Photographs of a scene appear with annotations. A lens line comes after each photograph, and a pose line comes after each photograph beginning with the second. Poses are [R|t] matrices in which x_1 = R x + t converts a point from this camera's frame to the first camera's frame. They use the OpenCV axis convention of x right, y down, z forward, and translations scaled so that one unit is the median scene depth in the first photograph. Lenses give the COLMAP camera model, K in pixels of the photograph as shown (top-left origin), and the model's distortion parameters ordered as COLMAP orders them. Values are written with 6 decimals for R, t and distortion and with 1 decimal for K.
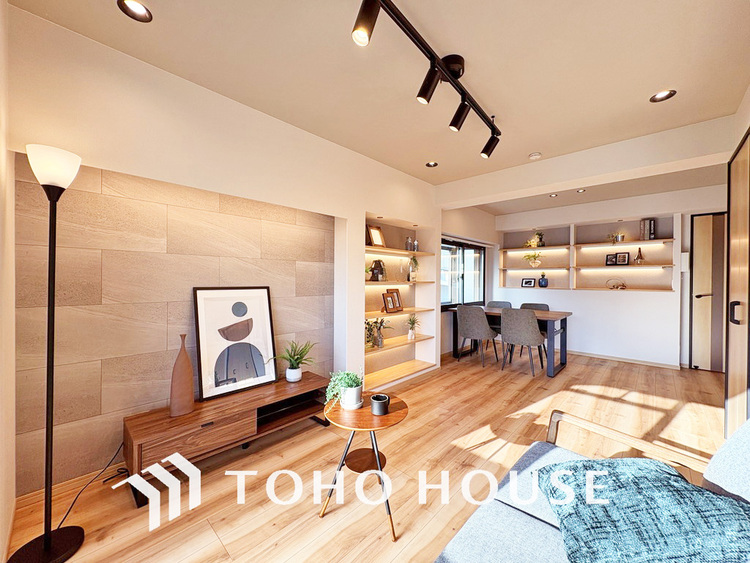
lens RADIAL K [[298.3, 0, 375.0], [0, 298.3, 281.5], [0, 0, 1]] dist [0.000009, 0.000151]
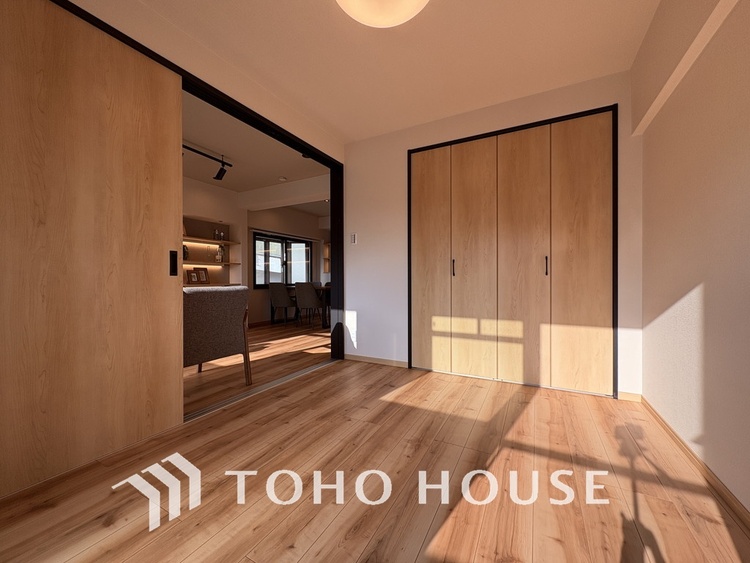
lens RADIAL K [[300.7, 0, 375.0], [0, 300.7, 281.5], [0, 0, 1]] dist [-0.015388, -0.000154]
pose [[0.966920, -0.008930, 0.254924, 0.396417], [0.009701, 0.999951, -0.001768, 0.080365], [-0.254896, 0.004183, 0.966959, -0.417204]]
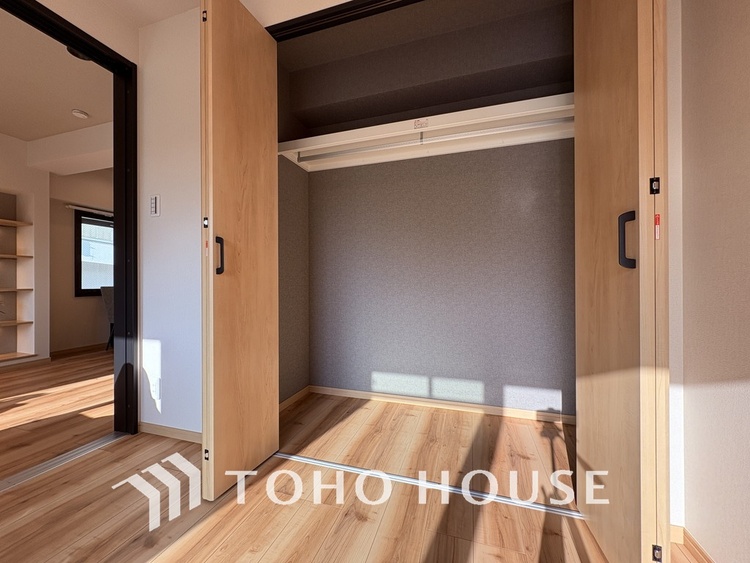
lens RADIAL K [[298.3, 0, 375.0], [0, 298.3, 281.5], [0, 0, 1]] dist [0.000009, 0.000151]
pose [[0.905845, -0.008643, 0.423521, 0.640913], [0.013577, 0.999871, -0.008633, 0.080842], [-0.423392, 0.013570, 0.905845, -0.148566]]
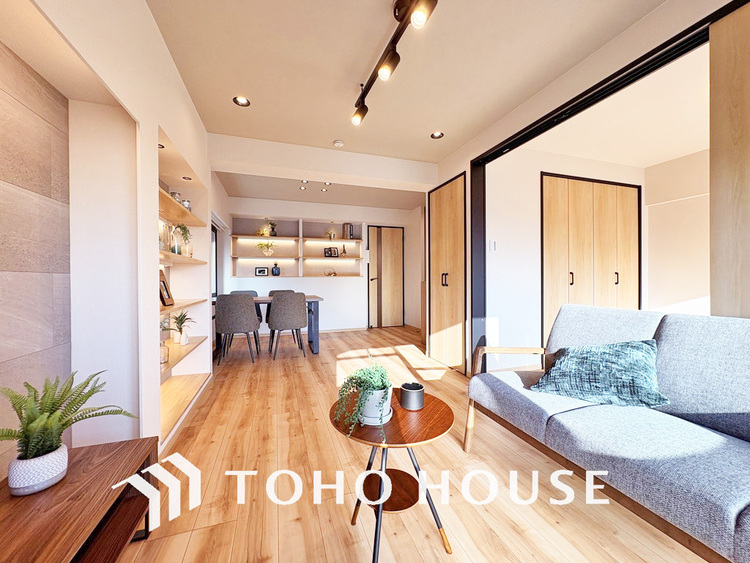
lens RADIAL K [[298.3, 0, 375.0], [0, 298.3, 281.5], [0, 0, 1]] dist [0.000009, 0.000151]
pose [[0.472631, -0.014195, 0.881146, -0.231107], [0.014505, 0.999860, 0.008327, 0.043782], [-0.881141, 0.008845, 0.472771, 0.255025]]
